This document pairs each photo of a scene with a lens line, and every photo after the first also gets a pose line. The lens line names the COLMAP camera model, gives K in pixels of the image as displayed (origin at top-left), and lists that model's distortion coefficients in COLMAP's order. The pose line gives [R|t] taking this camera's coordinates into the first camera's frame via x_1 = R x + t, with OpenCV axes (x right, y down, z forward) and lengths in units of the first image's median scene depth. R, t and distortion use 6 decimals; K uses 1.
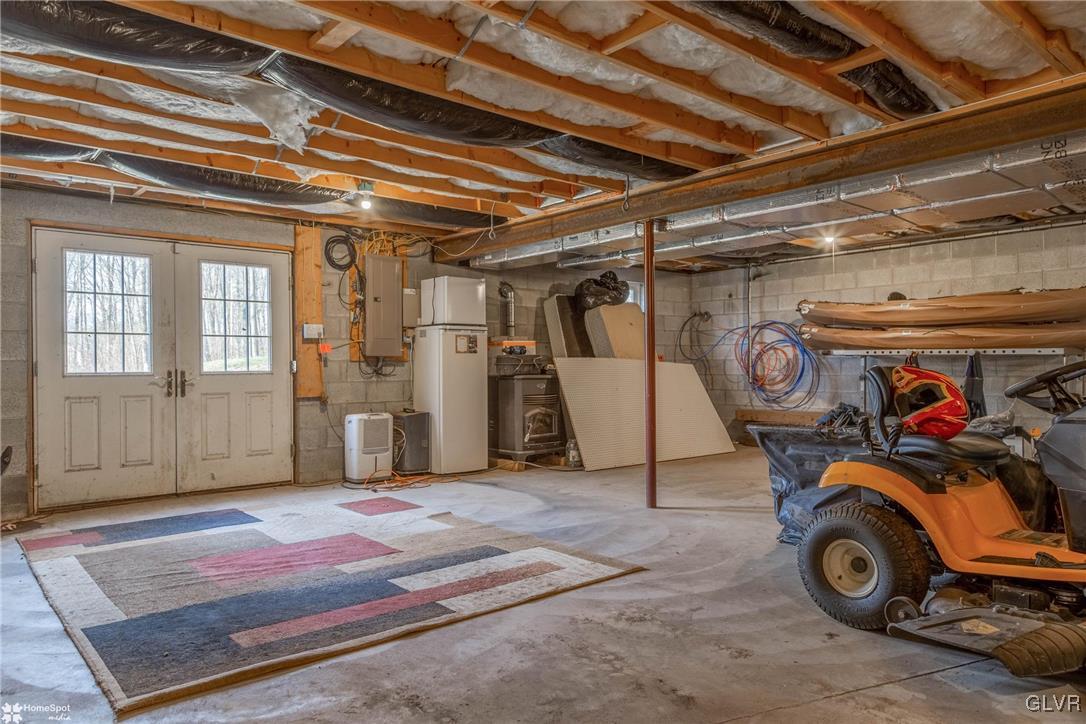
lens RADIAL K [[729.8, 0, 542.0], [0, 729.8, 363.0], [0, 0, 1]] dist [0.021521, -0.005223]
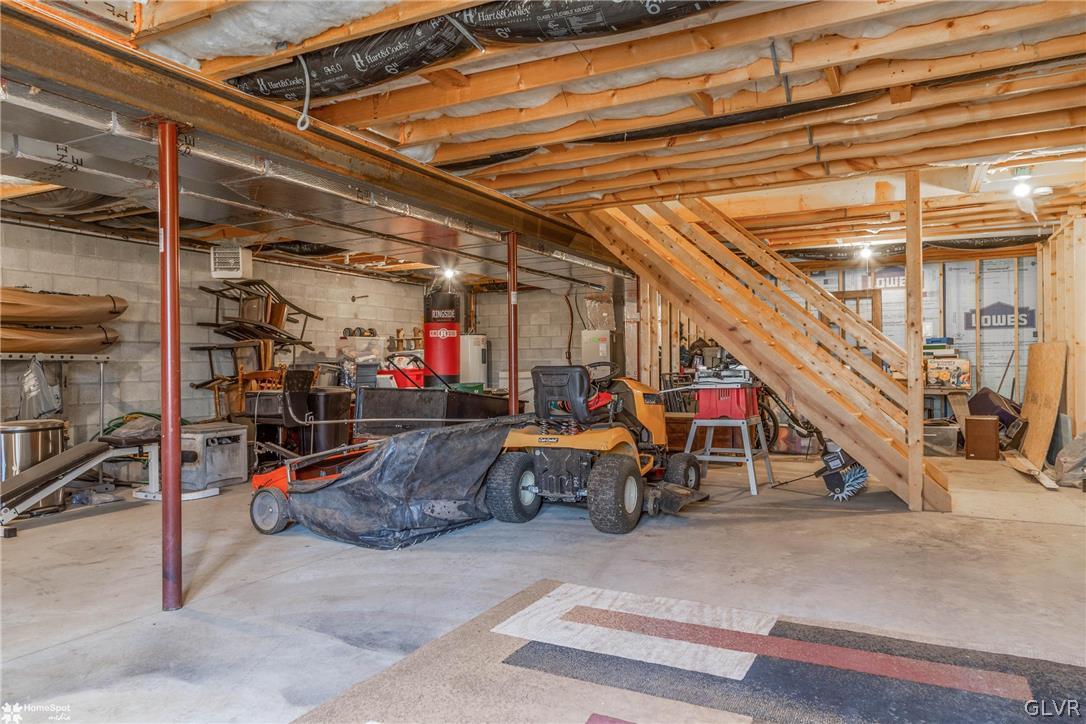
lens RADIAL K [[729.8, 0, 542.2], [0, 729.8, 364.6], [0, 0, 1]] dist [0.021521, -0.005223]
pose [[-0.375668, 0.012394, 0.926671, -0.731939], [0.010716, 0.999902, -0.009029, 0.013647], [-0.926692, 0.006538, -0.375764, 1.355825]]
